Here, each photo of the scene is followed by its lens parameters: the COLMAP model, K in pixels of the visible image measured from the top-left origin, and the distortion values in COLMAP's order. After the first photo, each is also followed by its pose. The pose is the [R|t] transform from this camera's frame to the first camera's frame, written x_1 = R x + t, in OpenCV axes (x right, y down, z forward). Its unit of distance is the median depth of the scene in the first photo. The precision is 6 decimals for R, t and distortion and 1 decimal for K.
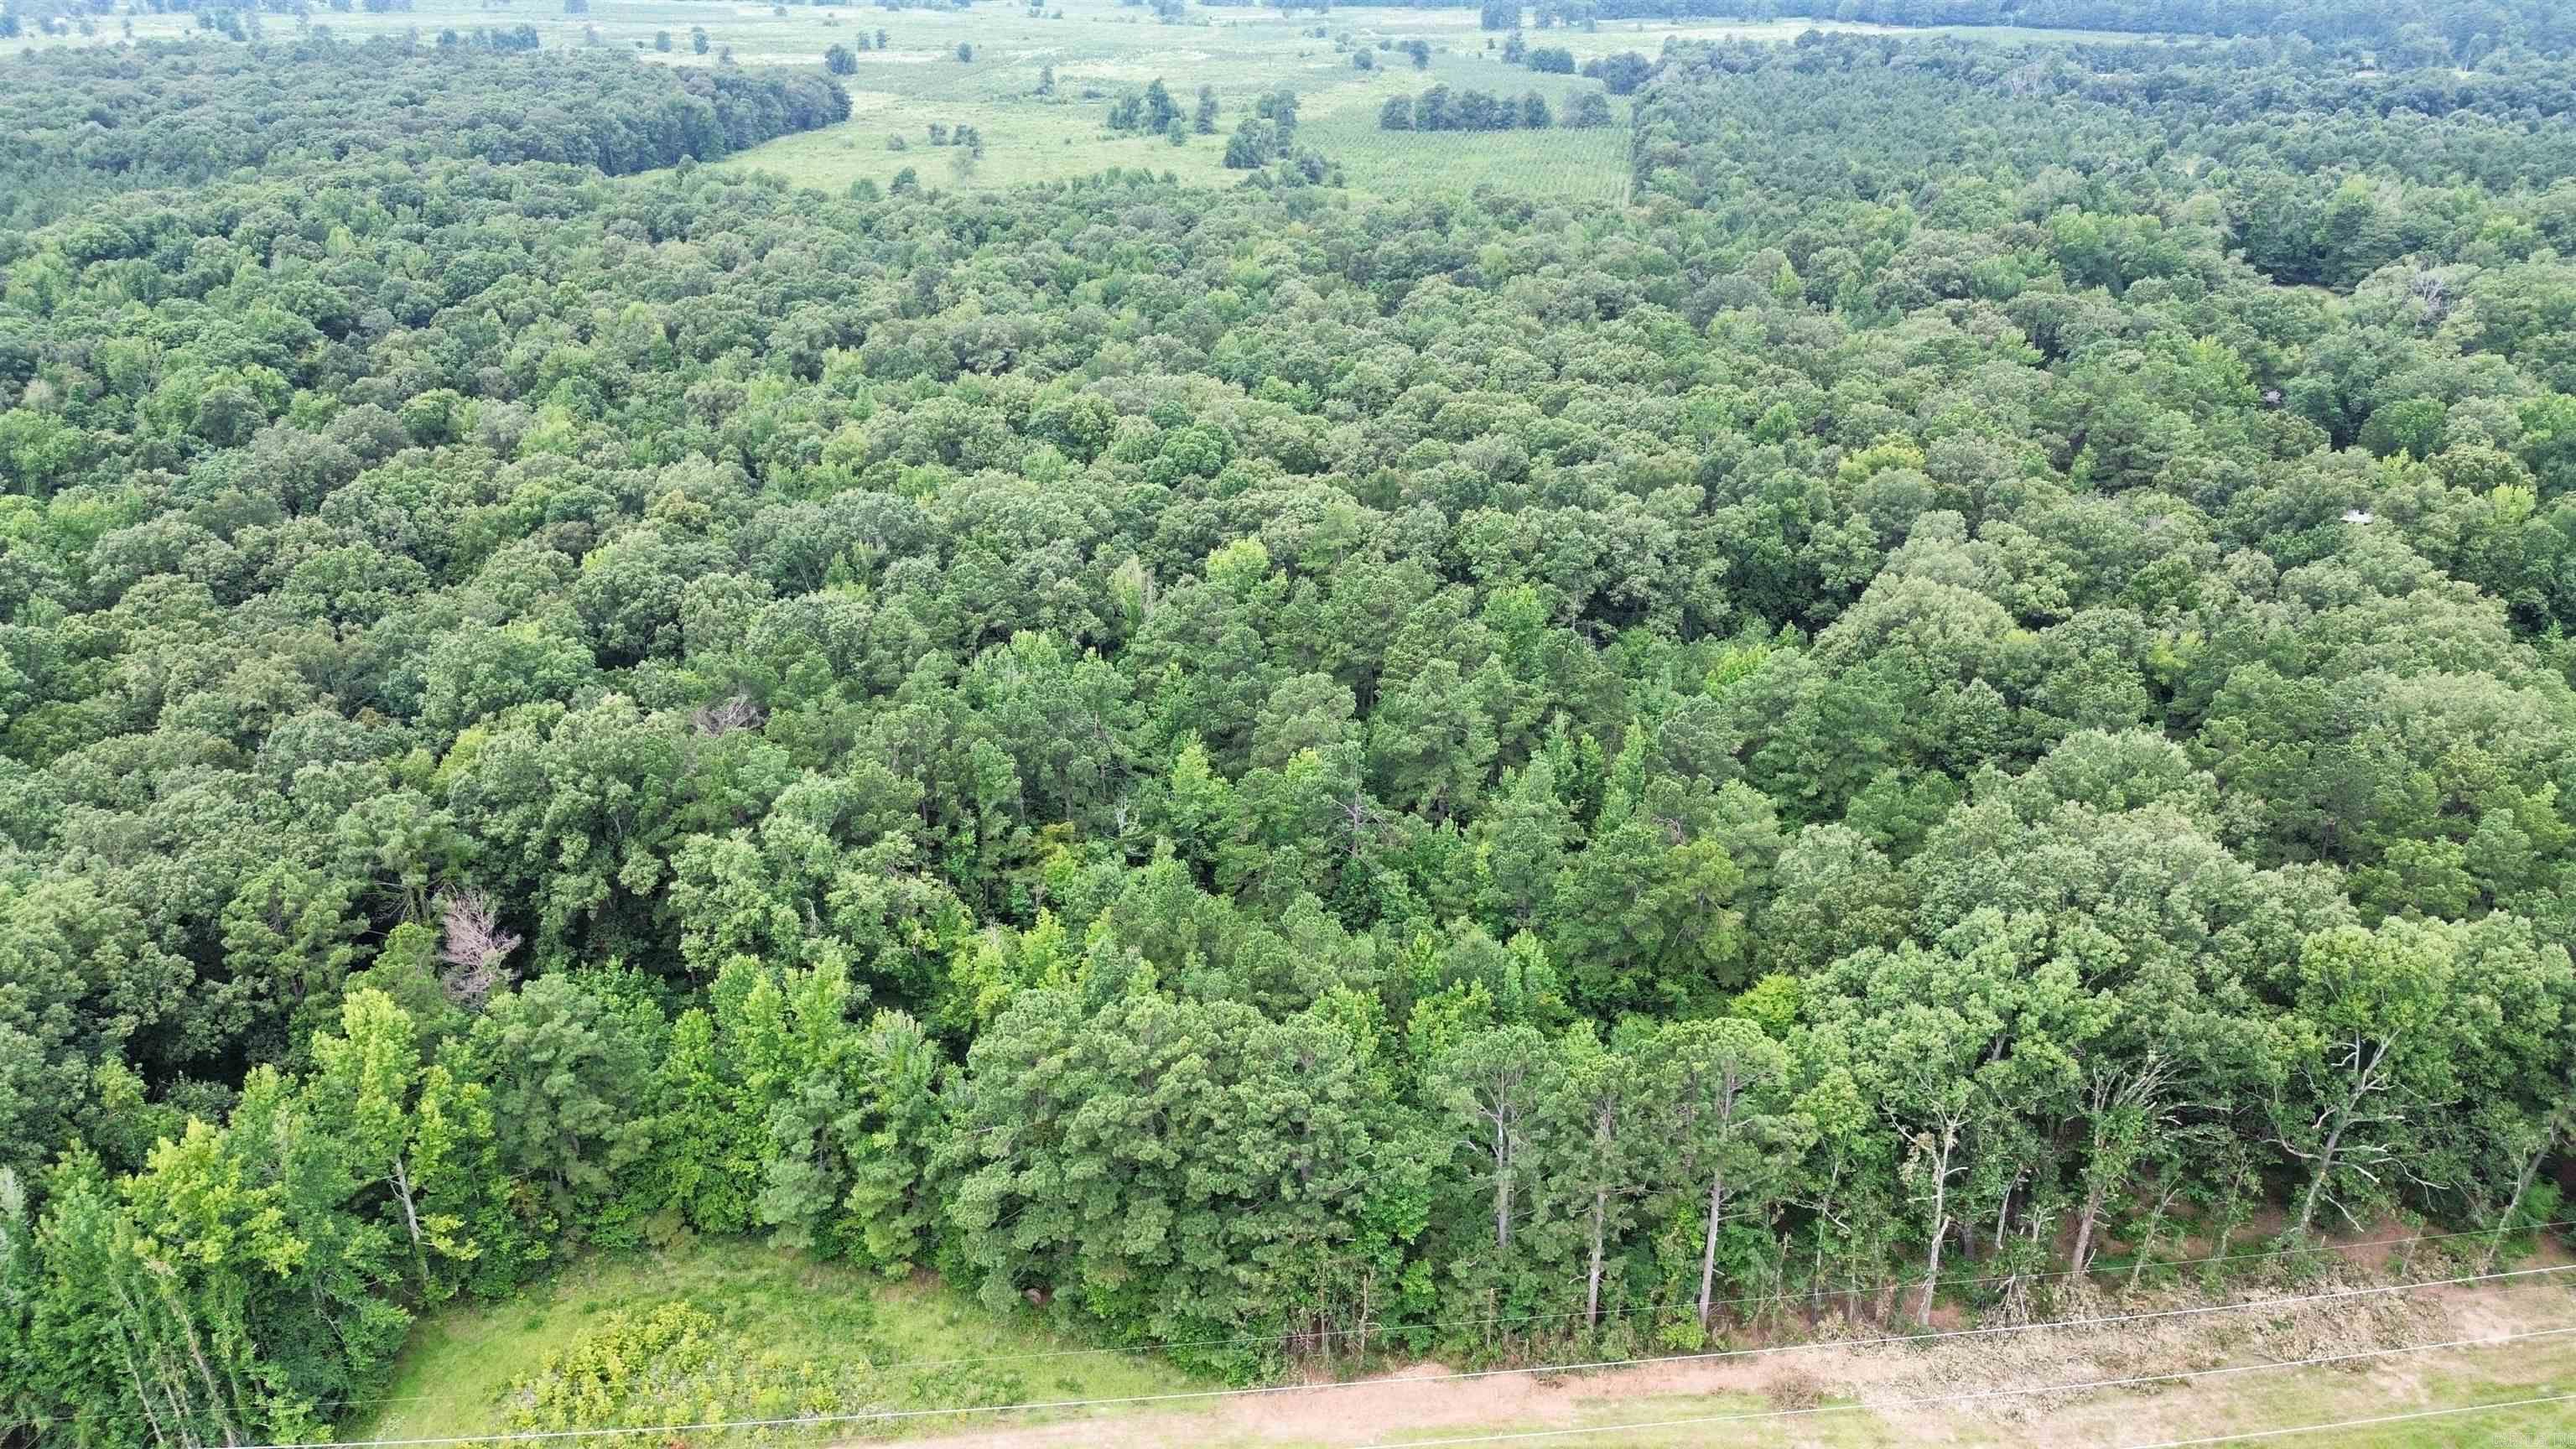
lens RADIAL K [[1838.4, 0, 1284.7], [0, 1838.4, 720.1], [0, 0, 1]] dist [0.082847, -0.074820]
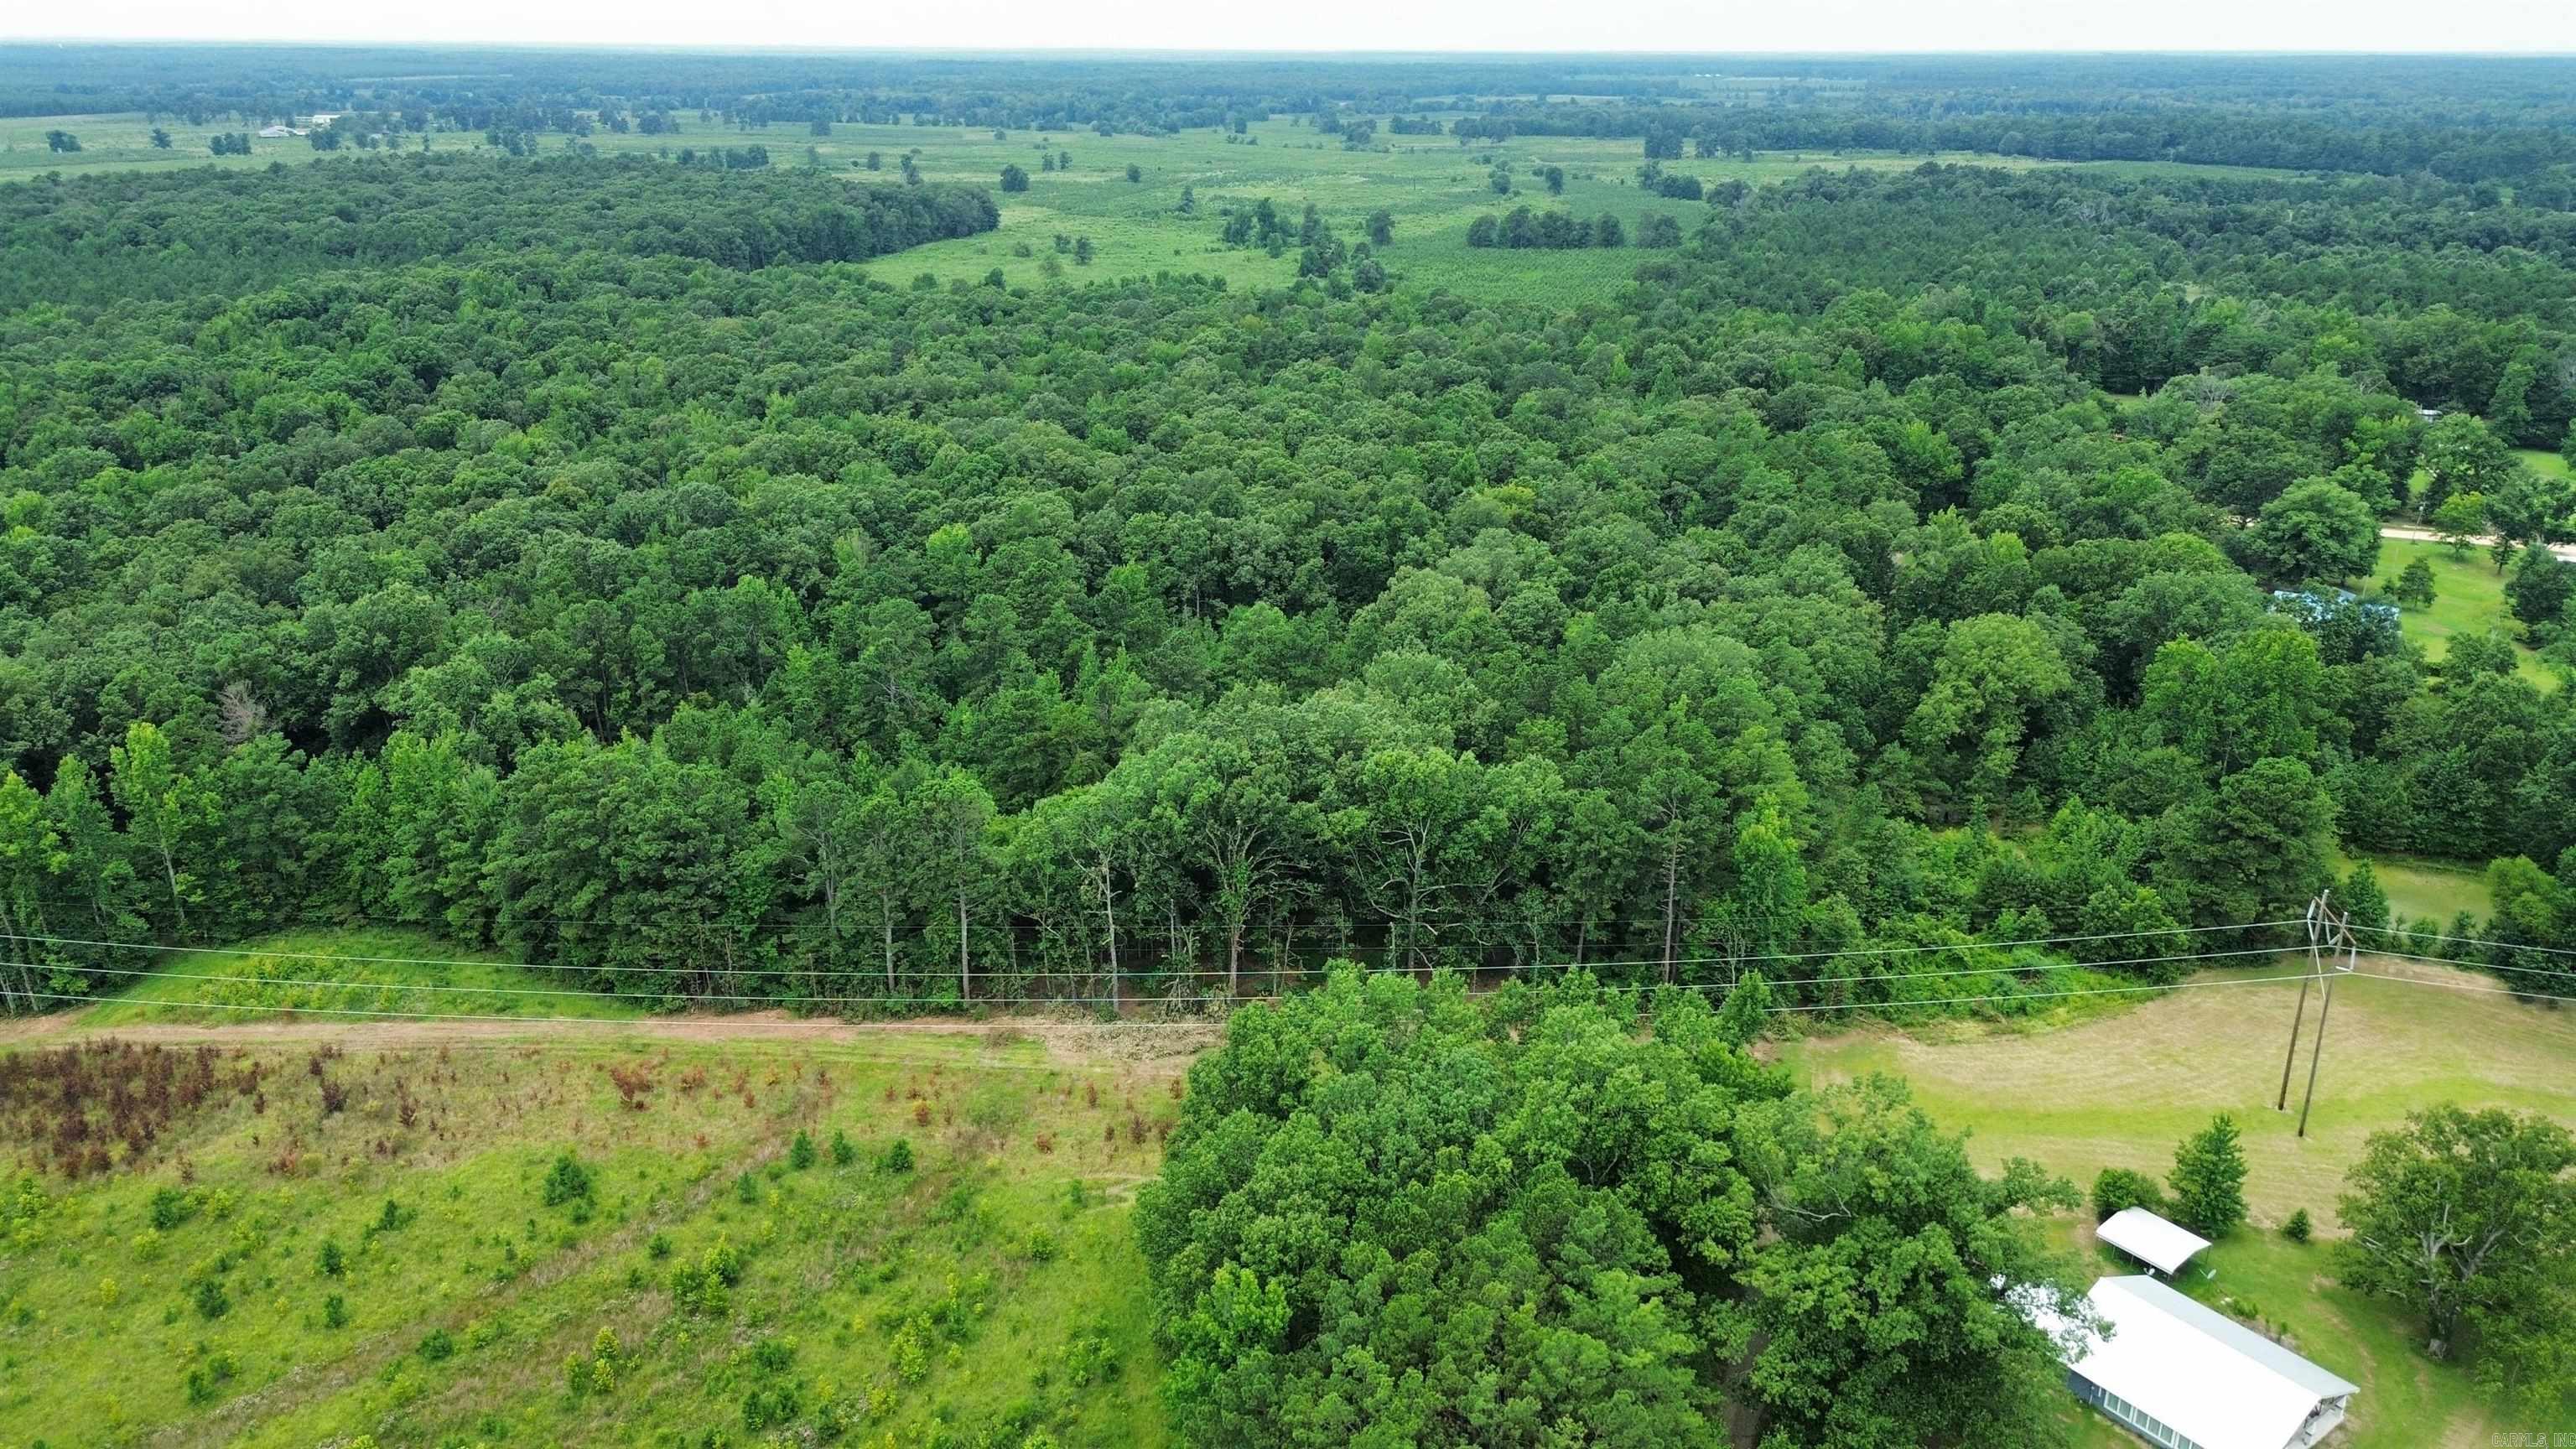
lens RADIAL K [[1838.4, 0, 1270.1], [0, 1838.4, 738.6], [0, 0, 1]] dist [0.082847, -0.074820]
pose [[0.990200, 0.053718, -0.128915, 0.364115], [-0.060346, 0.997019, -0.048070, 0.098333], [0.125949, 0.055379, 0.990490, -0.250266]]
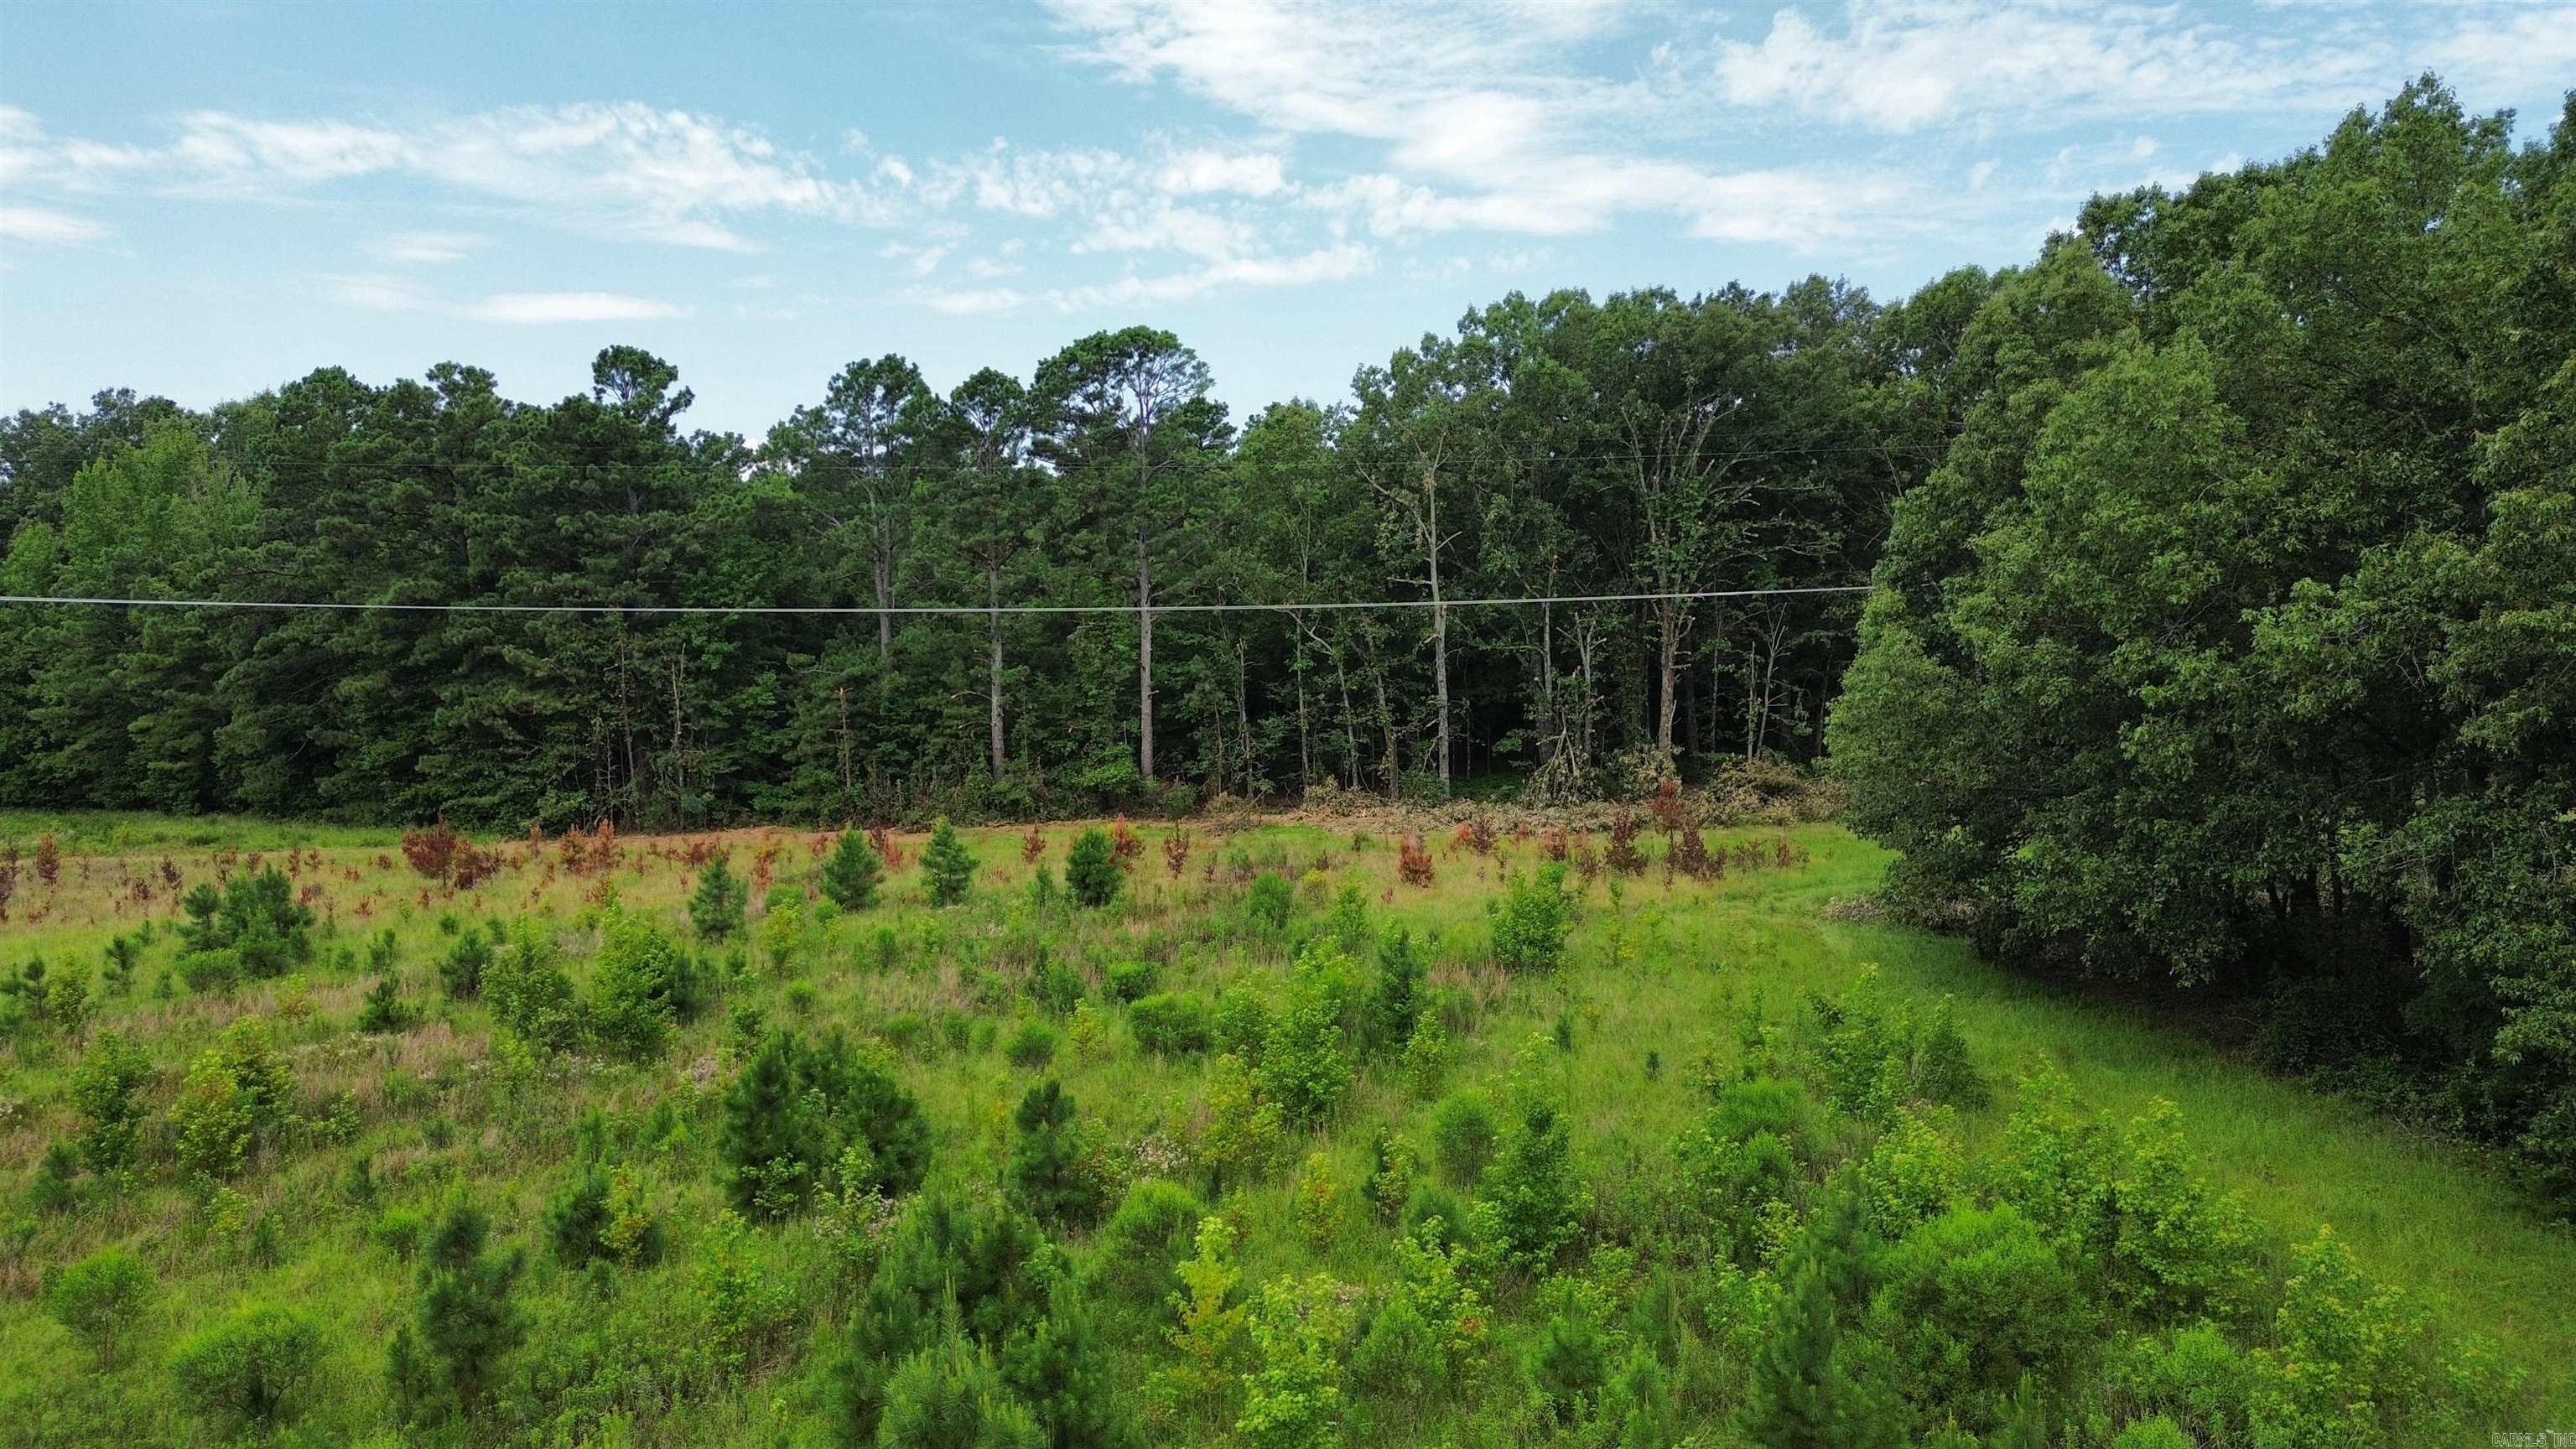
lens RADIAL K [[1838.4, 0, 1292.5], [0, 1838.4, 725.6], [0, 0, 1]] dist [0.082847, -0.074820]
pose [[0.995215, -0.014431, -0.096633, 0.200731], [-0.019732, 0.938967, -0.343441, 0.313848], [0.095692, 0.343704, 0.934190, 0.170504]]
